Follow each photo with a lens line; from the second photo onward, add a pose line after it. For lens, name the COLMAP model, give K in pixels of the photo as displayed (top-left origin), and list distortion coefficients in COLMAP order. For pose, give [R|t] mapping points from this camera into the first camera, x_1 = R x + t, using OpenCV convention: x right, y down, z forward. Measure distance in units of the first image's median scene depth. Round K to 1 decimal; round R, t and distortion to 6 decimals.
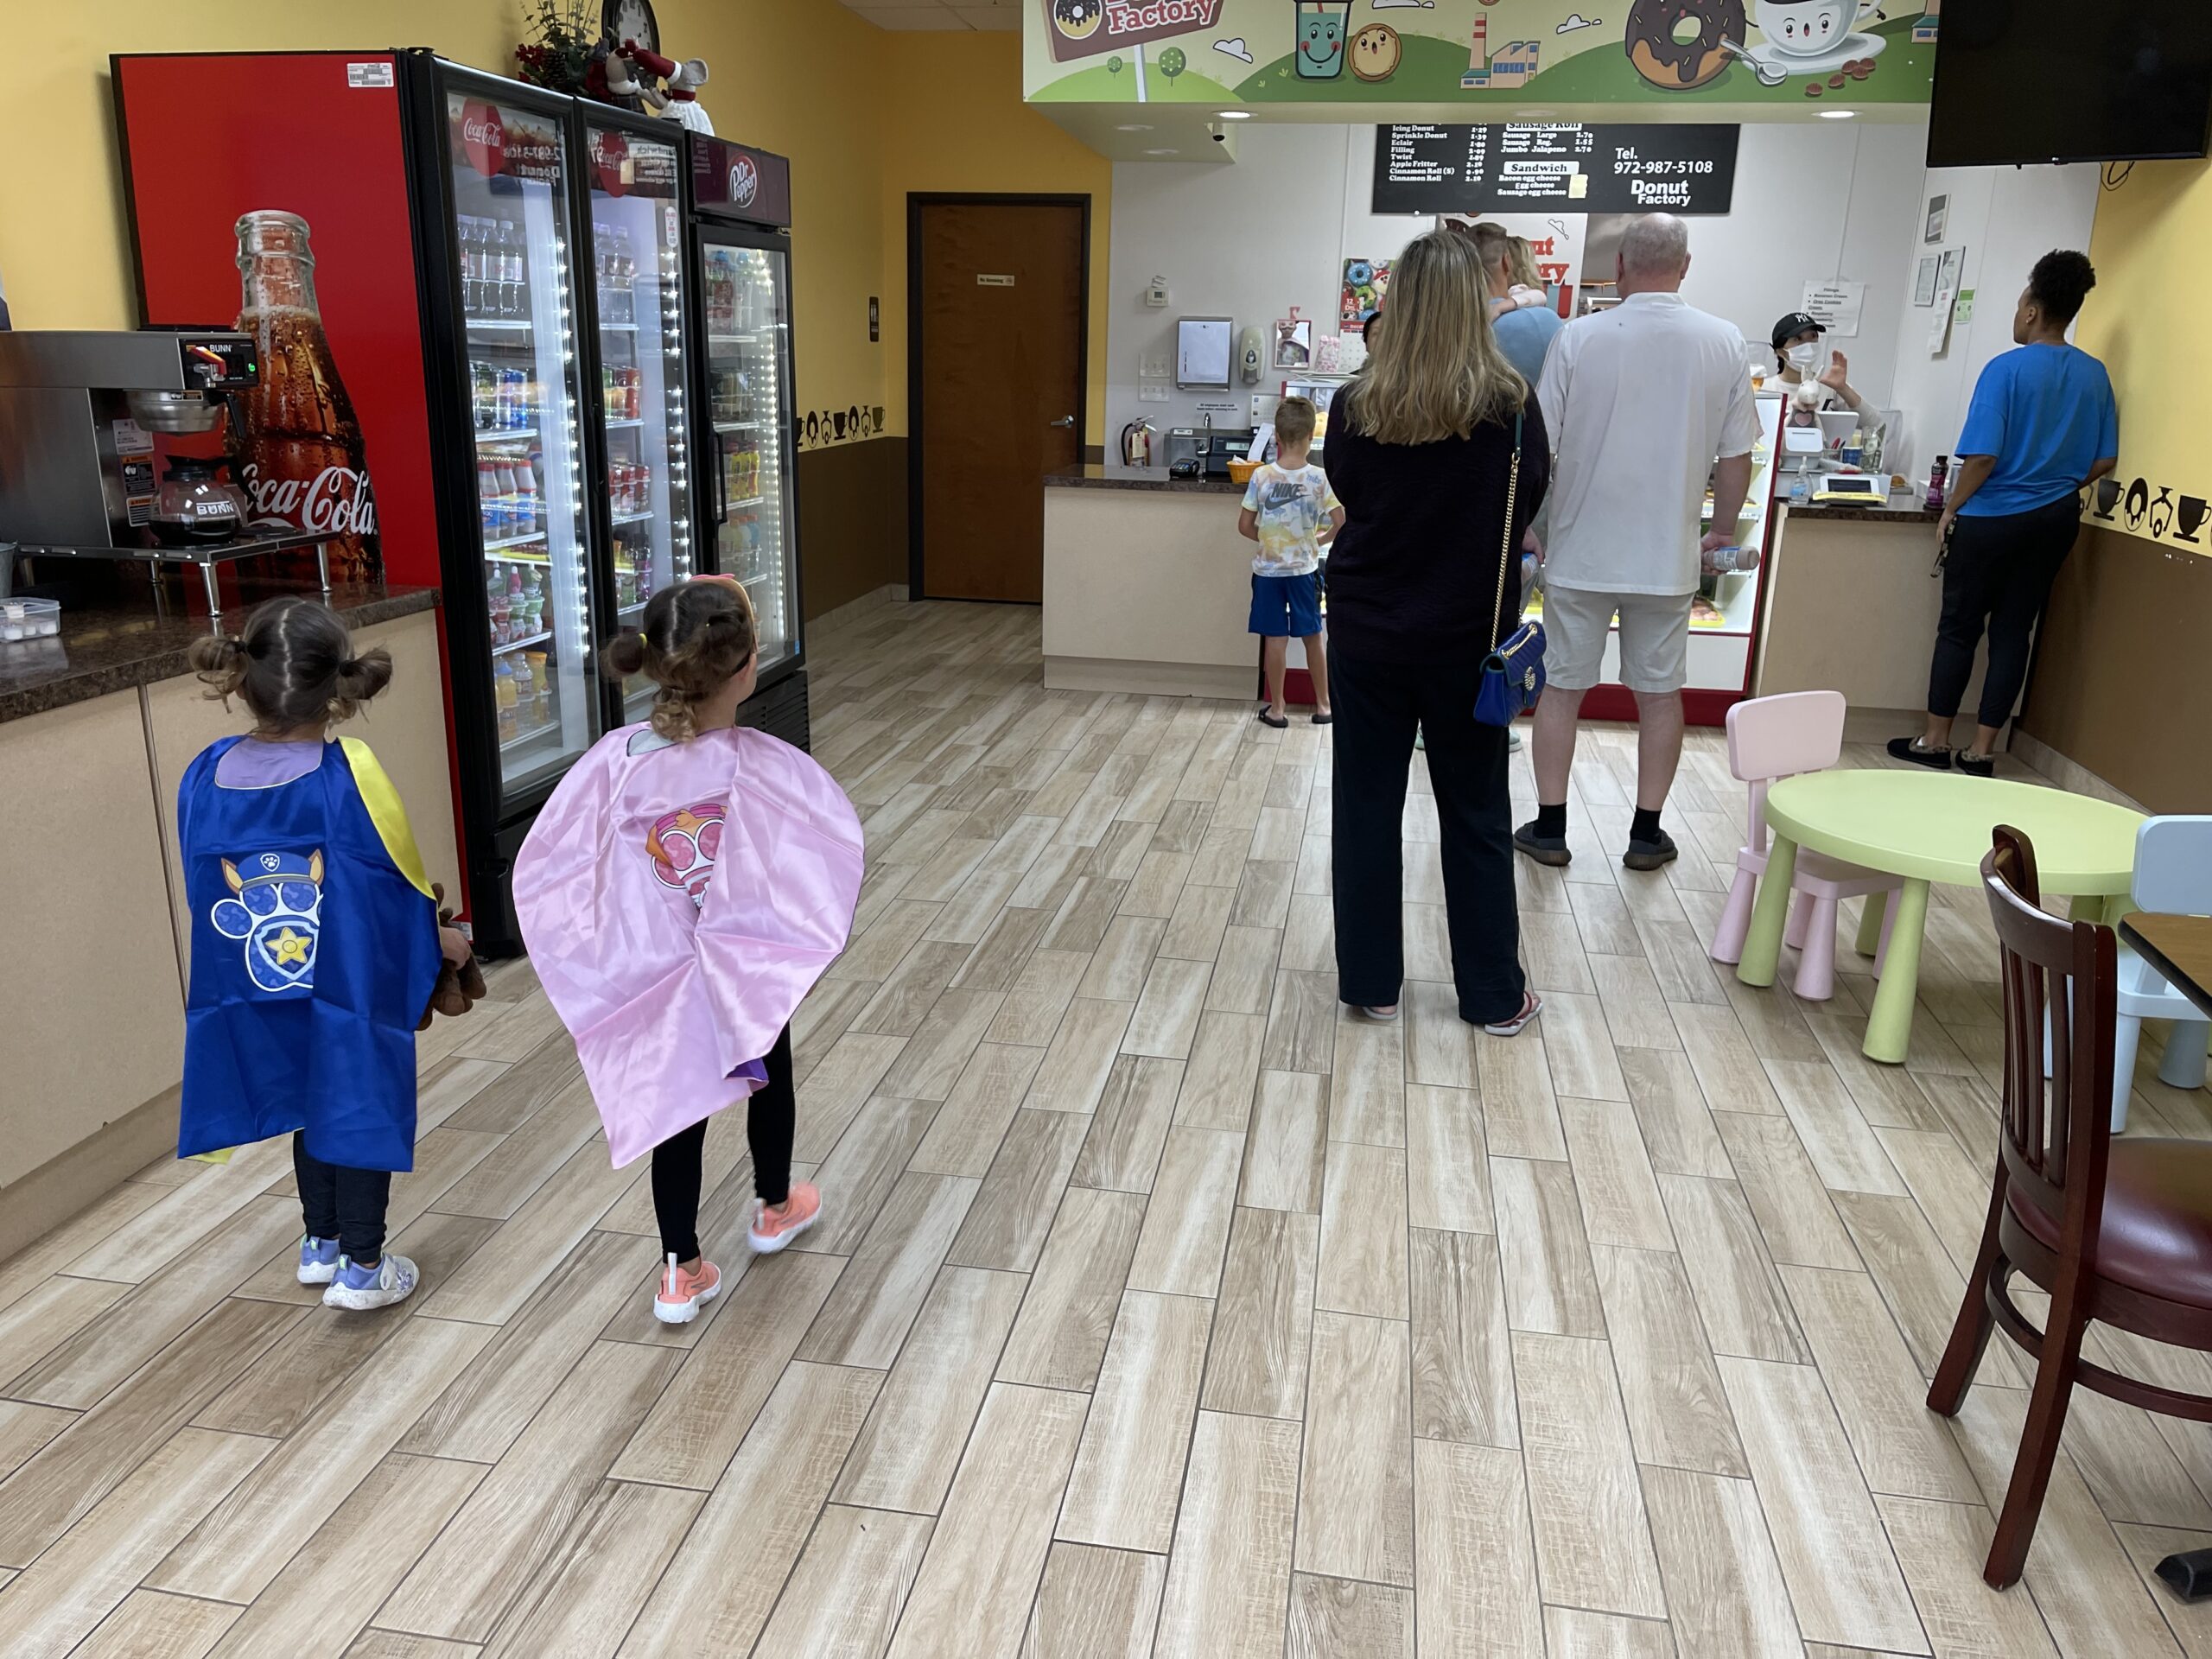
lens RADIAL K [[1686.9, 0, 1106.0], [0, 1686.9, 829.5], [0, 0, 1]] dist [0.054800, -0.063595]
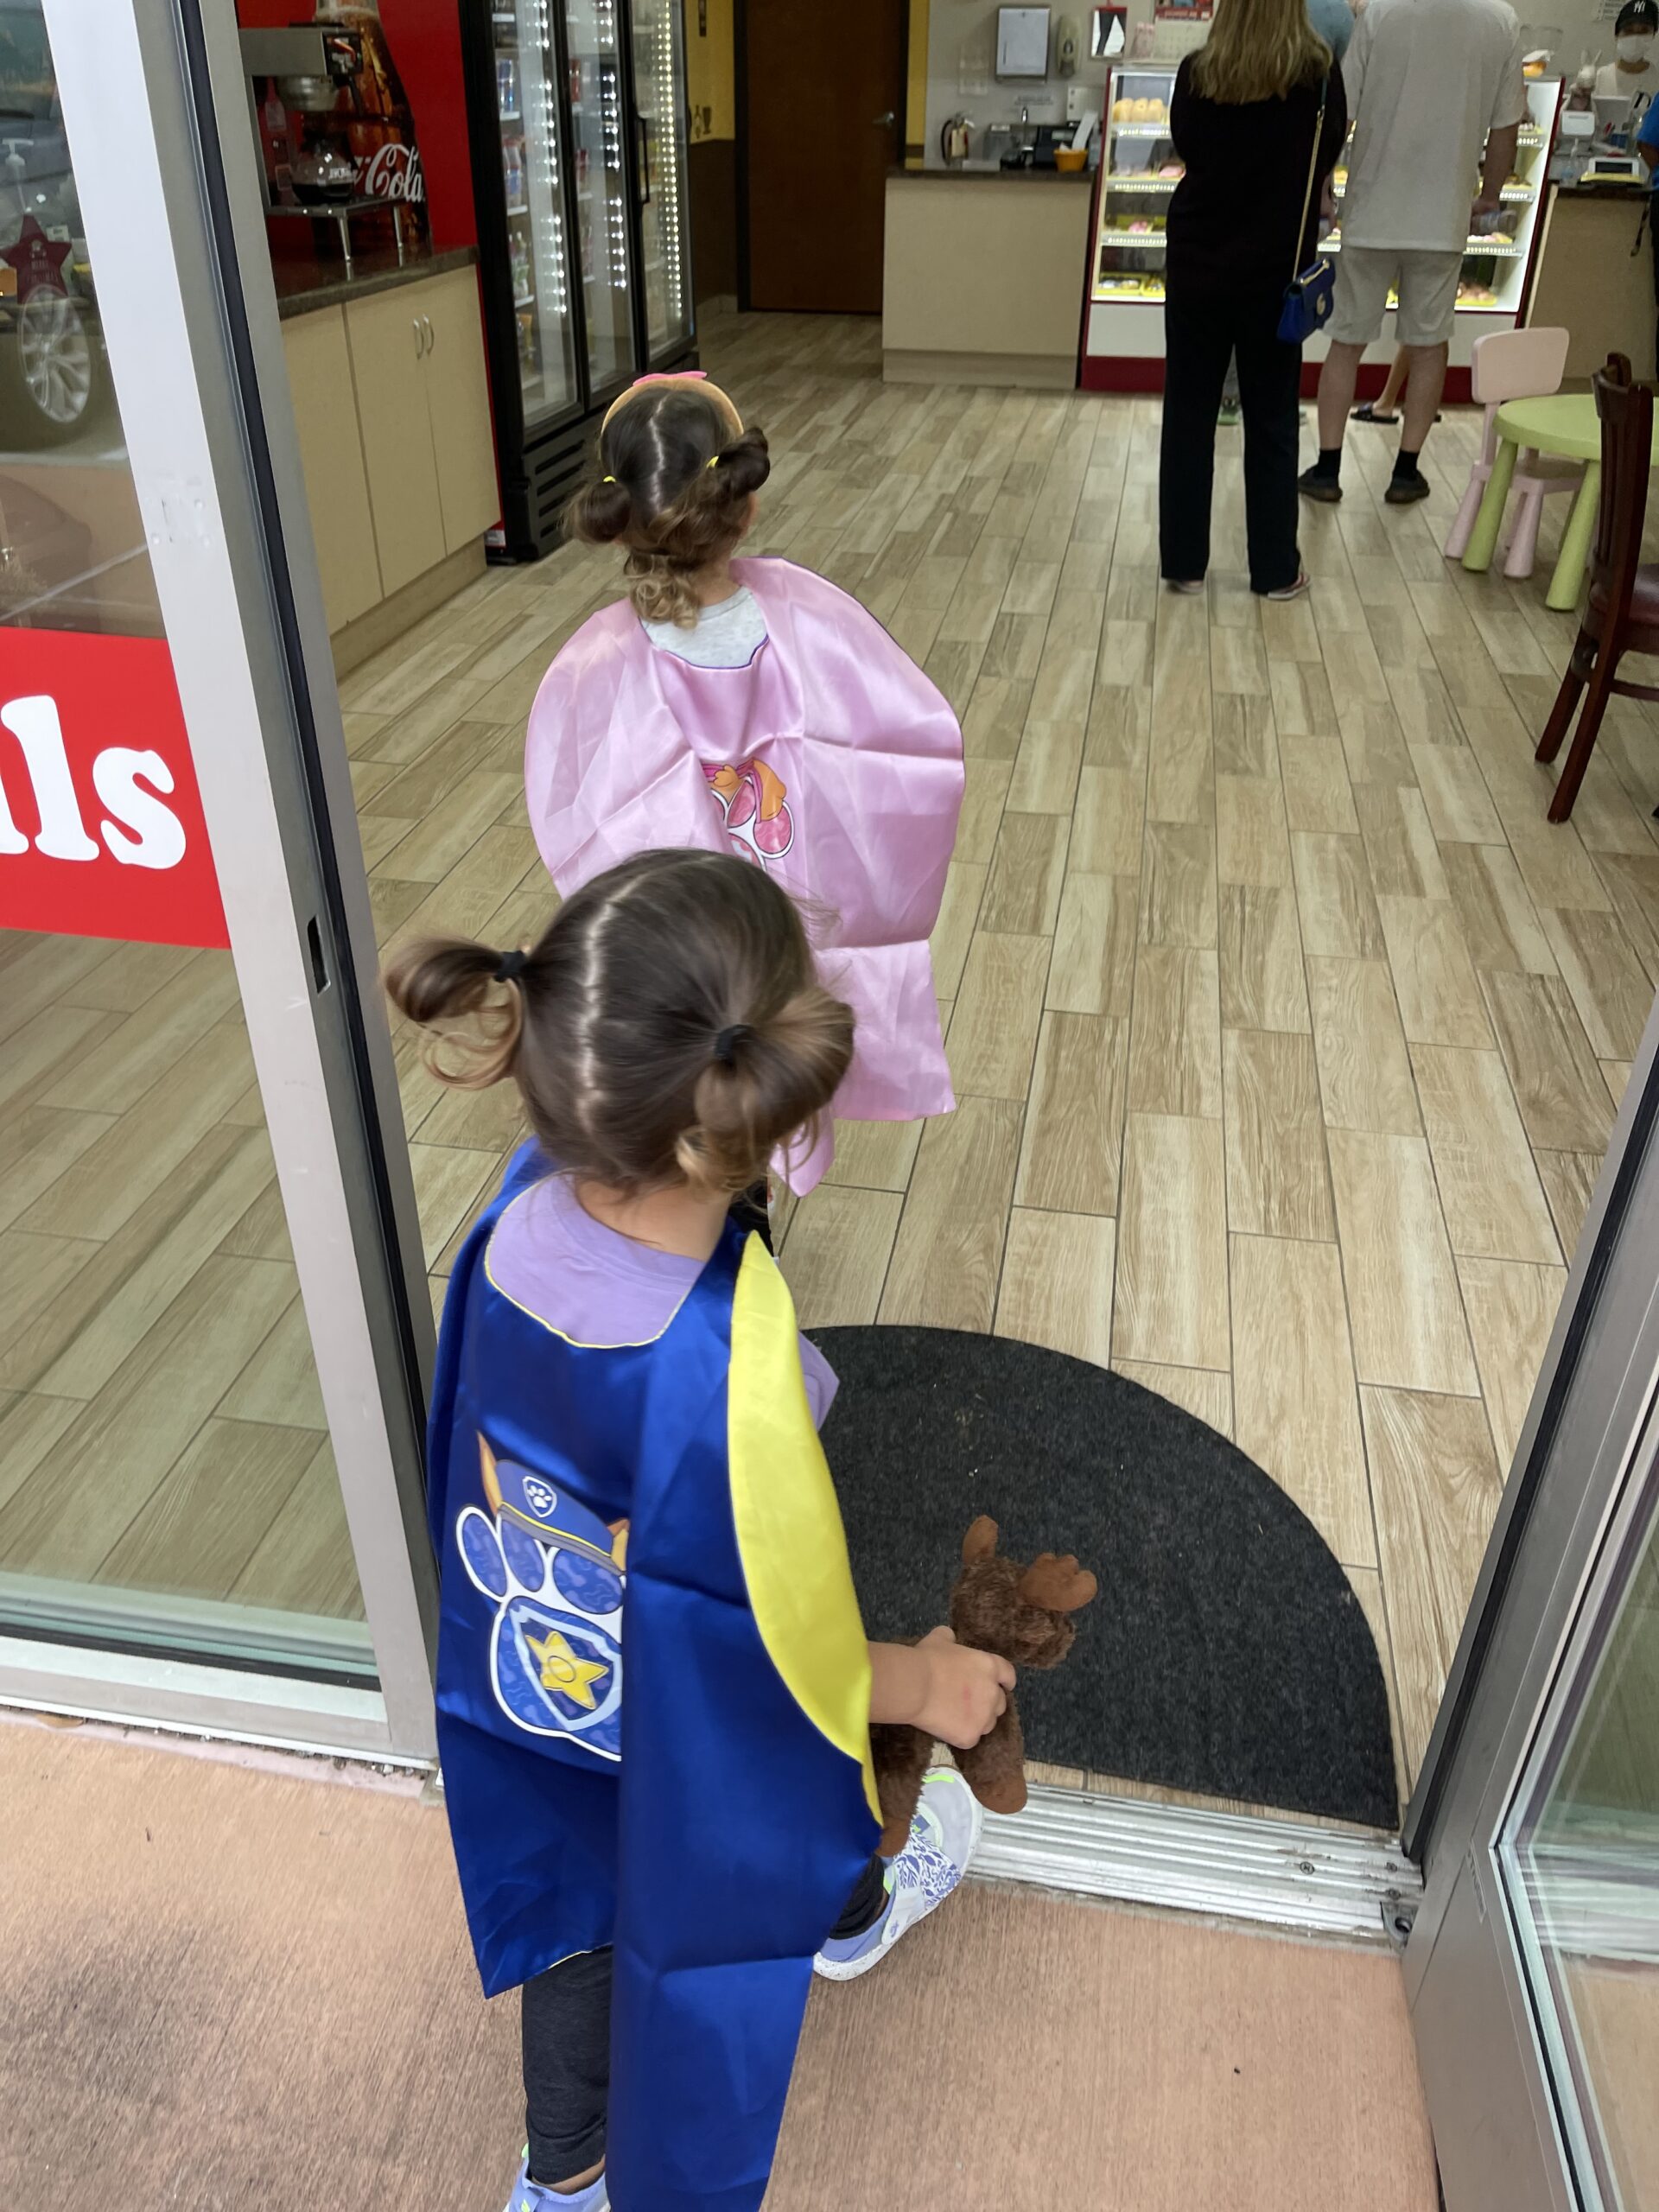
lens RADIAL K [[1691.7, 0, 843.1], [0, 1691.7, 1106.2], [0, 0, 1]] dist [0.048671, -0.079878]
pose [[0.999860, -0.008285, -0.014539, -0.098291], [0.011948, 0.961754, 0.273655, 0.134115], [0.011715, -0.273791, 0.961718, -0.418441]]
